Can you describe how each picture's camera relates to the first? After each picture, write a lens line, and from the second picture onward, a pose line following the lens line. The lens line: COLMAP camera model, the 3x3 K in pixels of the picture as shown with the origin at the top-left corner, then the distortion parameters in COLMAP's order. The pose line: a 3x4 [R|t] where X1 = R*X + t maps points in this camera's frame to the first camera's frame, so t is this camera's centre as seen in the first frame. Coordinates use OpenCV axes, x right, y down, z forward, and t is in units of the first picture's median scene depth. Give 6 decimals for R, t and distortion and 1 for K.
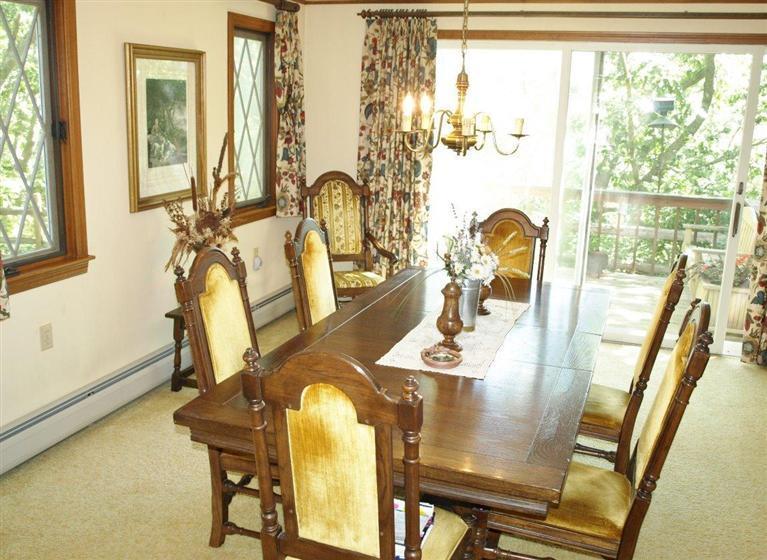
lens RADIAL K [[773.5, 0, 382.9], [0, 773.5, 279.4], [0, 0, 1]] dist [-0.019082, 0.000000]
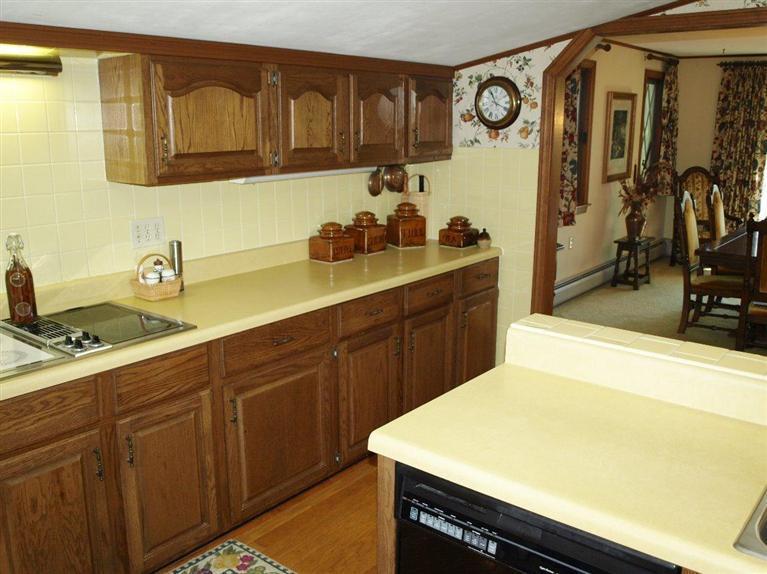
lens RADIAL K [[716.4, 0, 383.6], [0, 716.4, 286.5], [0, 0, 1]] dist [-0.034161, 0.000000]
pose [[0.945816, 0.050512, -0.320749, -0.187555], [-0.052159, 0.998633, 0.003463, 0.128761], [0.320485, 0.013454, 0.947158, -0.550098]]
